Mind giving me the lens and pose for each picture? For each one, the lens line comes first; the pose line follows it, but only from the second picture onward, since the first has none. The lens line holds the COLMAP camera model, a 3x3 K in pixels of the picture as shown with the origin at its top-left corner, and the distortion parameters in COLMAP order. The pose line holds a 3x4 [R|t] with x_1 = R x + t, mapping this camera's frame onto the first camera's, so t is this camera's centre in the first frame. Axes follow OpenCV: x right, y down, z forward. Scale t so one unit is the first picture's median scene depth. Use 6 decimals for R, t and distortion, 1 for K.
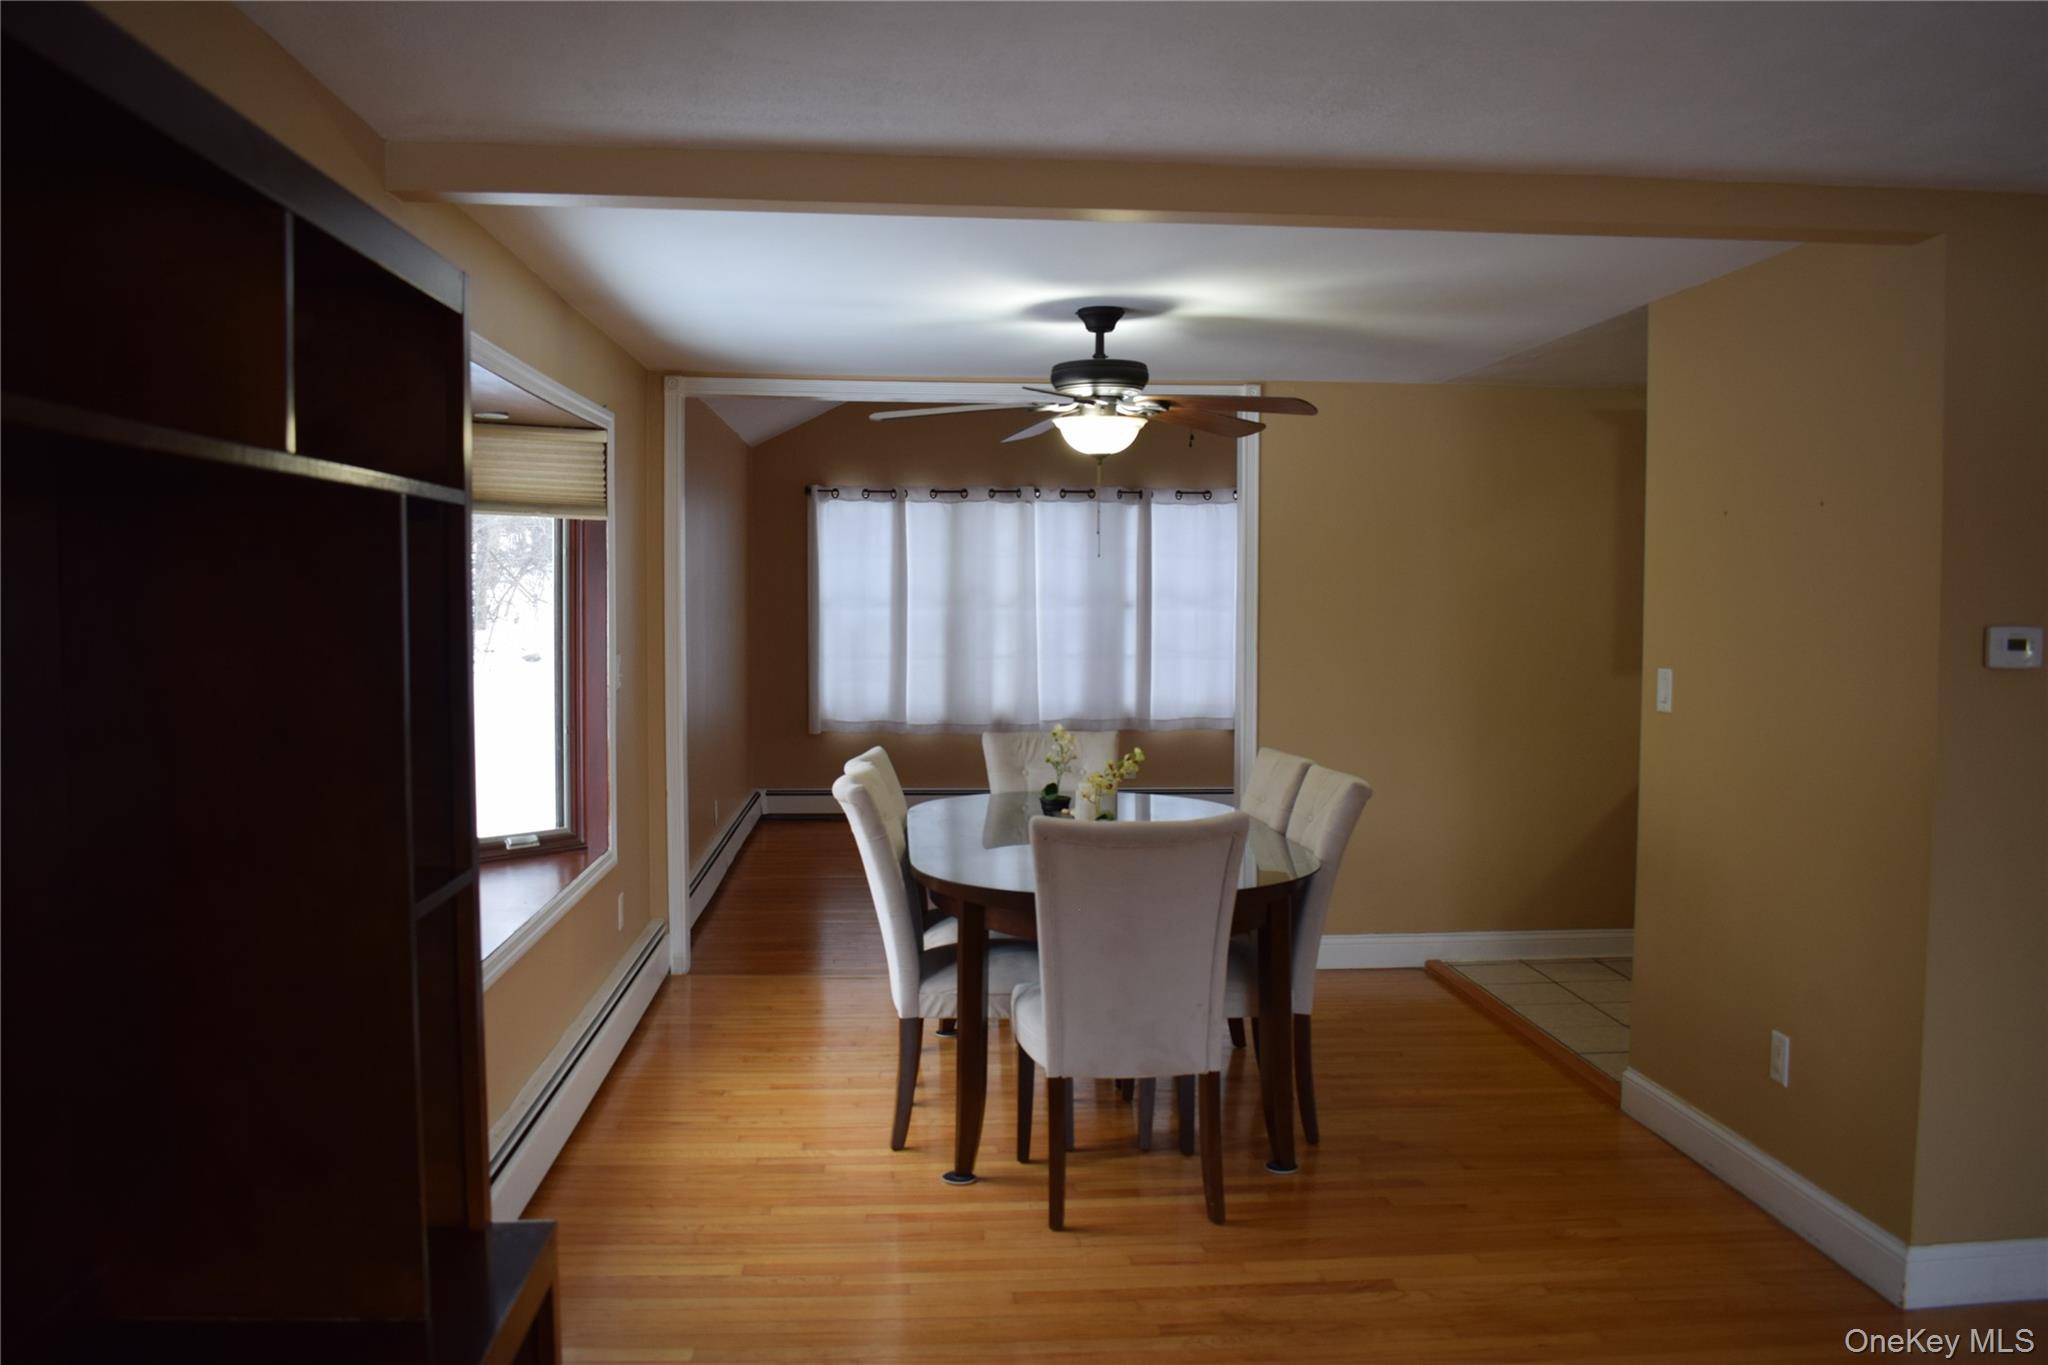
lens RADIAL K [[1618.0, 0, 1026.6], [0, 1618.0, 689.4], [0, 0, 1]] dist [-0.080617, 0.001097]
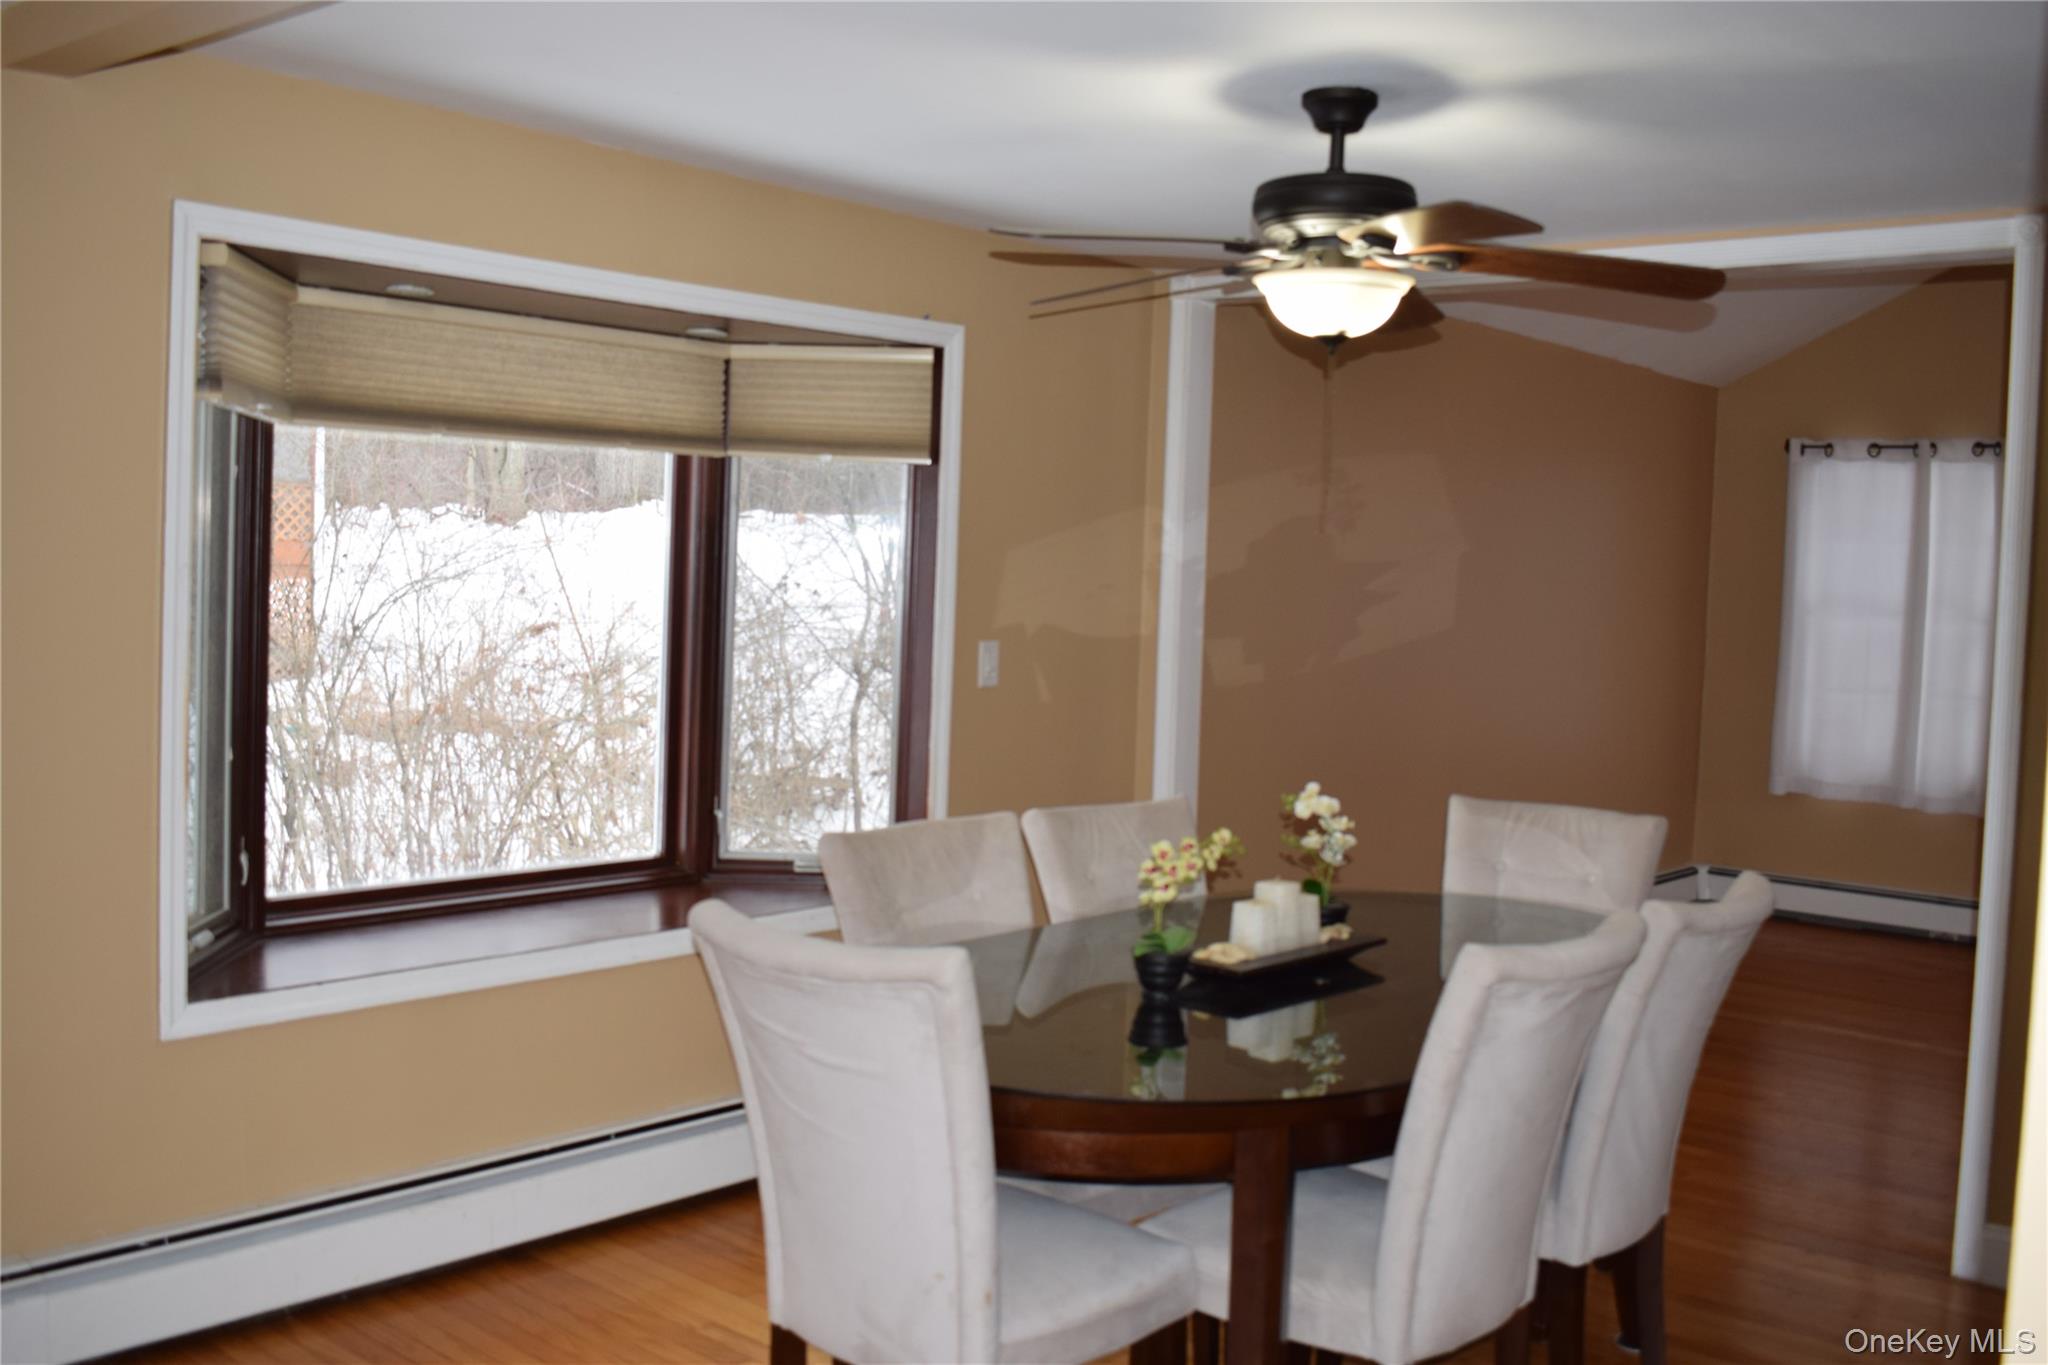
lens RADIAL K [[1920.5, 0, 1024.6], [0, 1920.5, 675.4], [0, 0, 1]] dist [-0.082435, 0.000000]
pose [[0.718091, 0.060755, -0.693292, 0.424488], [-0.073908, 0.997206, 0.010837, -0.017823], [0.692013, 0.043458, 0.720575, 0.380004]]
